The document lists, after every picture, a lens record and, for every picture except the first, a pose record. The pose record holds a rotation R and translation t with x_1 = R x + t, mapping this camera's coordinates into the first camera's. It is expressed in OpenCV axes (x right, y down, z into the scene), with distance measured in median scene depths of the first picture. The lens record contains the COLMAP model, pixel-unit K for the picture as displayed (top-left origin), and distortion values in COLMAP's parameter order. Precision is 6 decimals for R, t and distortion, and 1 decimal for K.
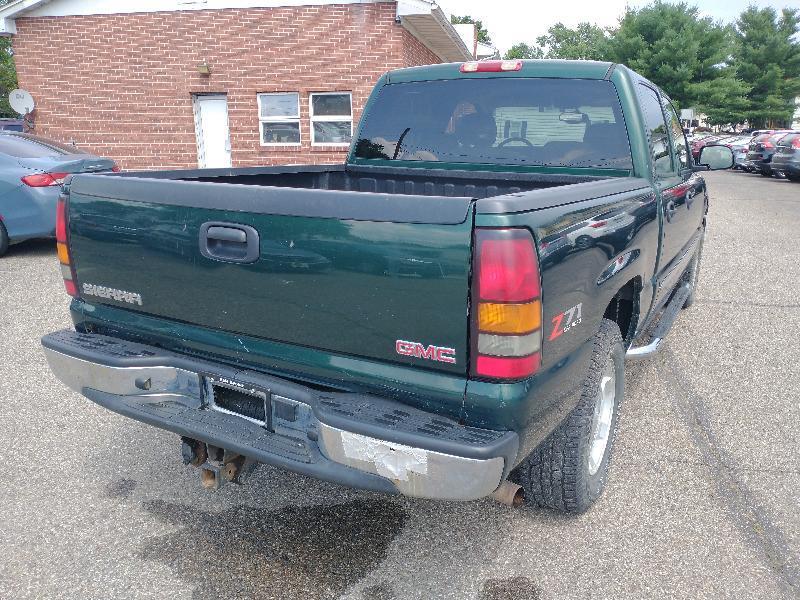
lens RADIAL K [[641.0, 0, 400.0], [0, 641.0, 300.0], [0, 0, 1]] dist [0.040374, -0.078916]
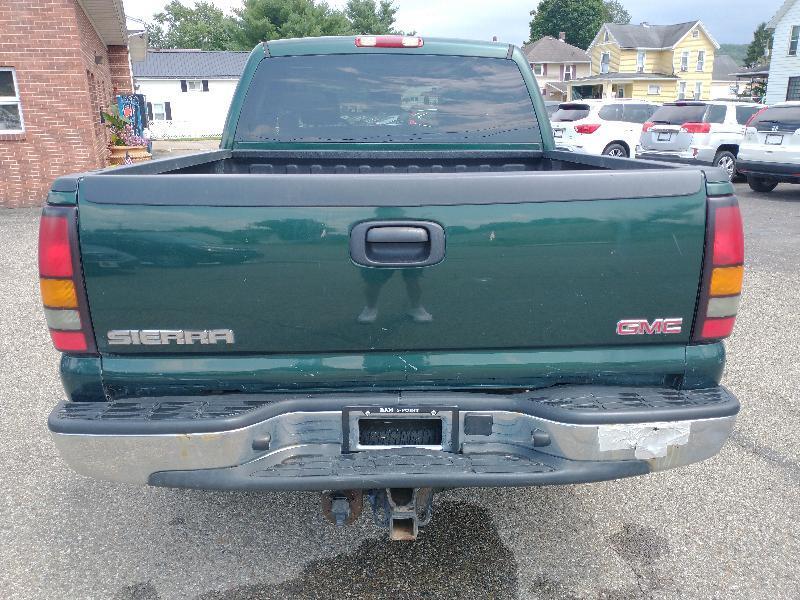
lens RADIAL K [[641.0, 0, 400.0], [0, 641.0, 300.0], [0, 0, 1]] dist [0.040374, -0.078916]
pose [[0.858782, -0.158079, 0.487344, -0.652136], [0.145059, 0.987310, 0.064635, -0.068677], [-0.491377, 0.015186, 0.870815, 0.267317]]
